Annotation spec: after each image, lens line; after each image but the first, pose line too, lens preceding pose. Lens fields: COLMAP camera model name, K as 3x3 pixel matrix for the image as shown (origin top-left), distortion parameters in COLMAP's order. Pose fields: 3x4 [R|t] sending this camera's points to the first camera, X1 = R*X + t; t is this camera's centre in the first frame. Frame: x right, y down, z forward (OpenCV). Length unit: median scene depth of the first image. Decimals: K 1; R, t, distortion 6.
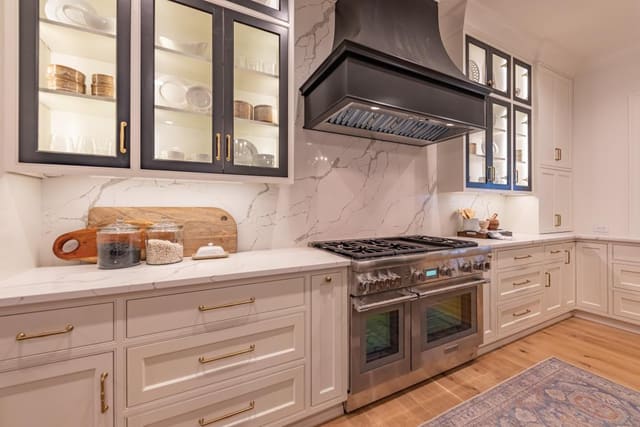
lens RADIAL K [[262.3, 0, 325.9], [0, 262.3, 204.1], [0, 0, 1]] dist [0.004407, -0.000197]
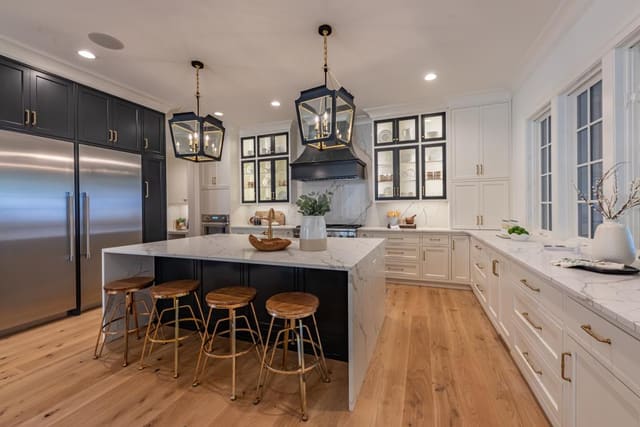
lens RADIAL K [[241.4, 0, 321.9], [0, 241.4, 219.0], [0, 0, 1]] dist [-0.008439, -0.000043]
pose [[0.671423, 0.013926, -0.740944, 2.272030], [0.012301, 0.999476, 0.029931, 0.021105], [0.740972, -0.029211, 0.670900, -0.691507]]
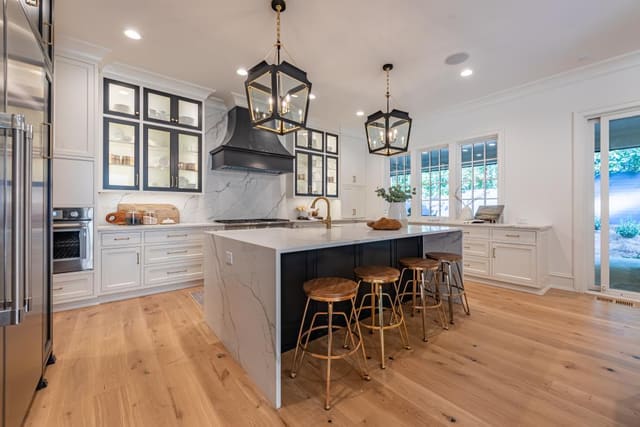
lens RADIAL K [[262.3, 0, 323.3], [0, 262.3, 205.2], [0, 0, 1]] dist [0.004407, -0.000197]
pose [[0.980948, 0.004408, 0.194218, 0.492787], [-0.005266, 0.999979, 0.003900, 0.004135], [-0.194197, -0.004848, 0.980951, -1.637349]]
